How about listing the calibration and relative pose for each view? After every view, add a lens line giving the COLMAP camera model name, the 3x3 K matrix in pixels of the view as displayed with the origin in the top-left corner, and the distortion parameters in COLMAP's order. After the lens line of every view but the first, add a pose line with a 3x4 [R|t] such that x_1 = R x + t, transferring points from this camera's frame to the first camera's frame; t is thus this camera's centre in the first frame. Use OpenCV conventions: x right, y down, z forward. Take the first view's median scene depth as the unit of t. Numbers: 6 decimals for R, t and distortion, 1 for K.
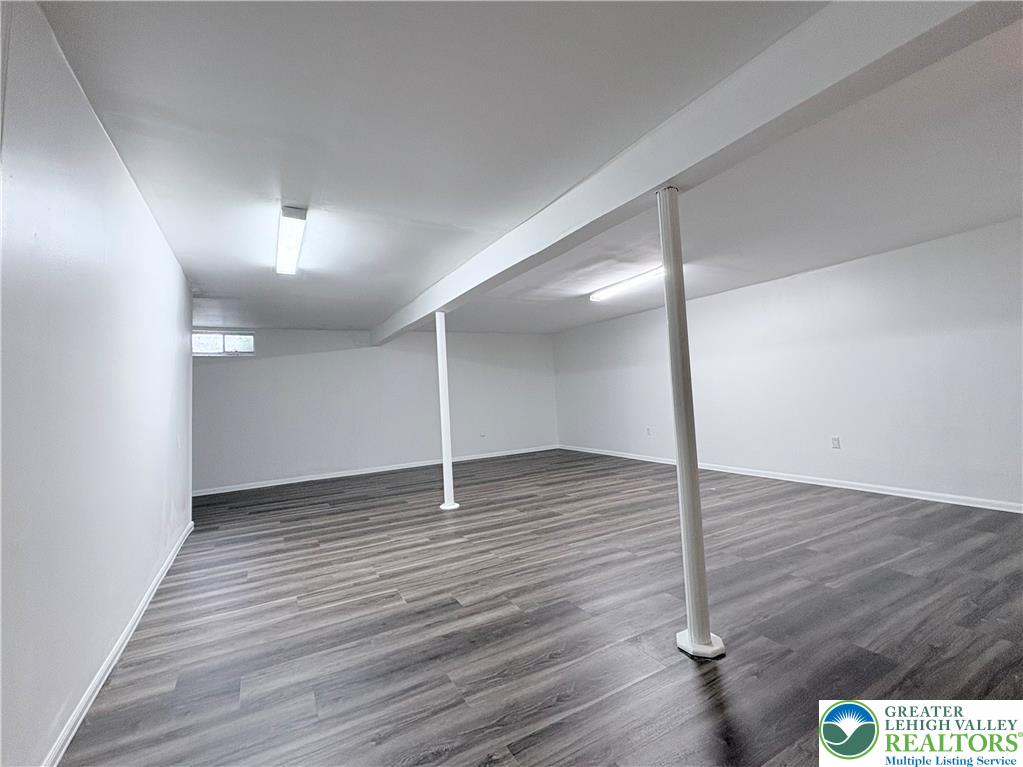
lens RADIAL K [[447.9, 0, 511.5], [0, 447.9, 383.5], [0, 0, 1]] dist [0.001773, 0.000165]
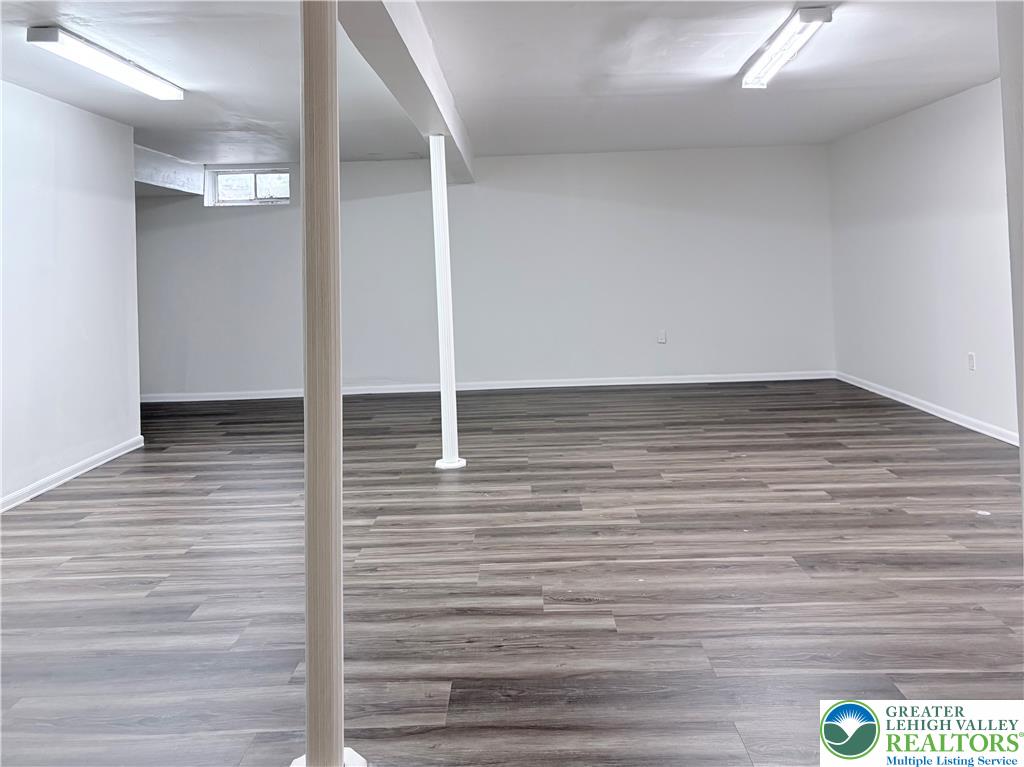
lens RADIAL K [[820.2, 0, 511.7], [0, 820.2, 302.9], [0, 0, 1]] dist [0.022150, 0.000675]
pose [[0.867275, 0.045601, -0.495737, 0.543695], [0.004707, 0.995000, 0.099762, -0.056303], [0.497808, -0.088855, 0.862724, 0.132893]]
